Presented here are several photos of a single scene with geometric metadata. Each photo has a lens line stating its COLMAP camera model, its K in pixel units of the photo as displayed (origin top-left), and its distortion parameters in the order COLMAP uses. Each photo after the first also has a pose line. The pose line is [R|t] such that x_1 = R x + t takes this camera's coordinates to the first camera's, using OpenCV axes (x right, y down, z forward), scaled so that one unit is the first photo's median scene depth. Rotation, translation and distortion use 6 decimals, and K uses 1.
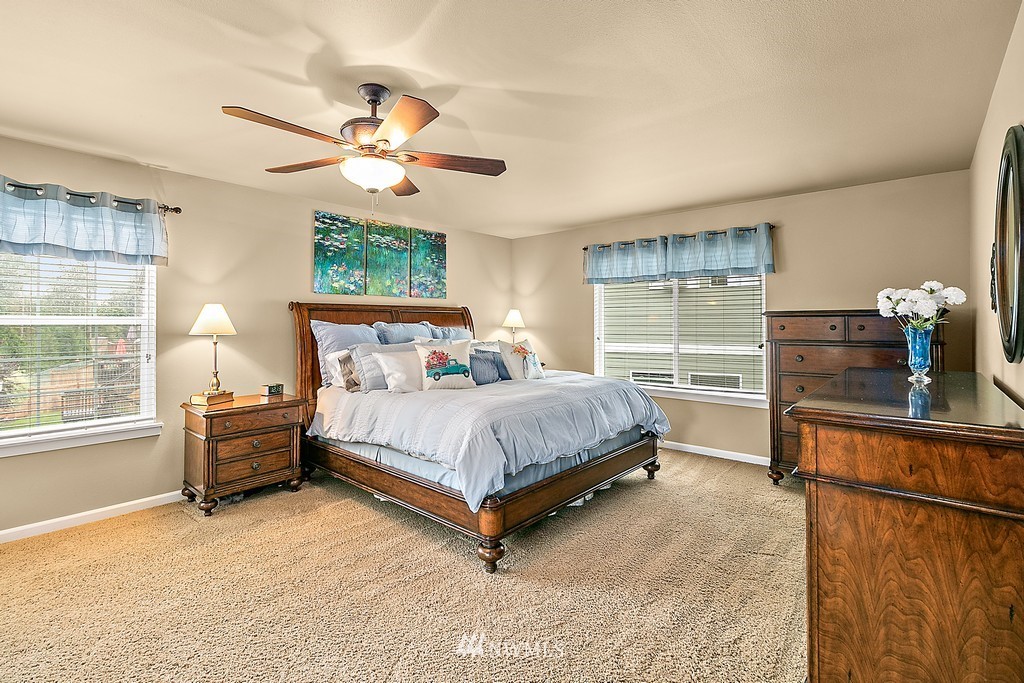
lens RADIAL K [[470.4, 0, 503.7], [0, 470.4, 315.6], [0, 0, 1]] dist [-0.002812, 0.000803]
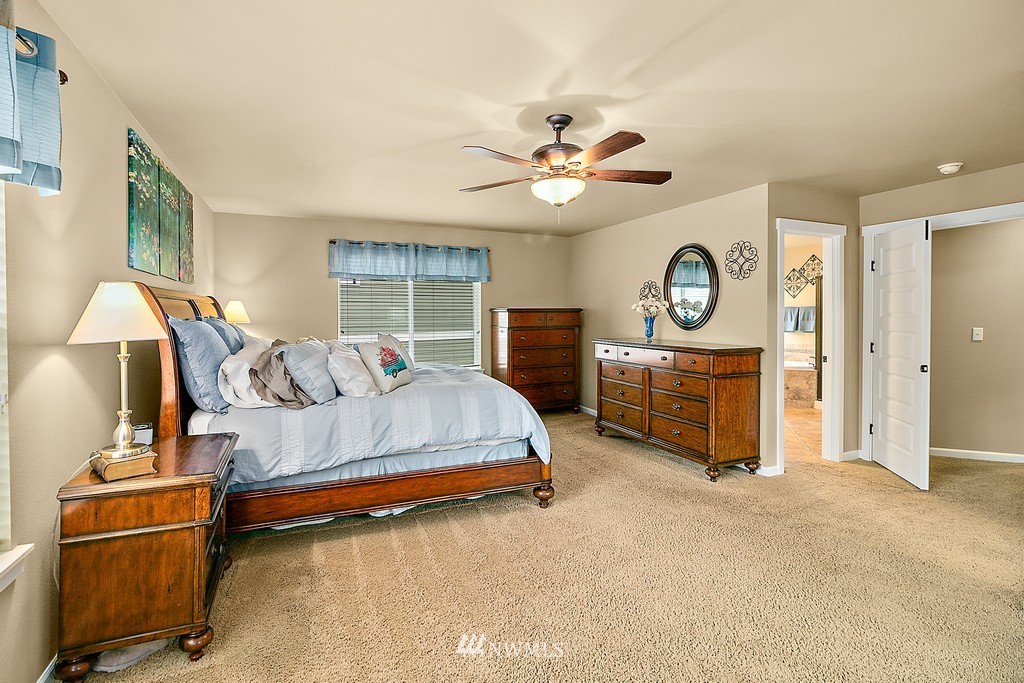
lens RADIAL K [[470.4, 0, 501.8], [0, 470.4, 321.1], [0, 0, 1]] dist [-0.002812, 0.000803]
pose [[0.434611, -0.013343, 0.900520, -0.708777], [-0.009665, 0.999764, 0.019478, 0.002369], [-0.900567, -0.017169, 0.434379, 0.309731]]
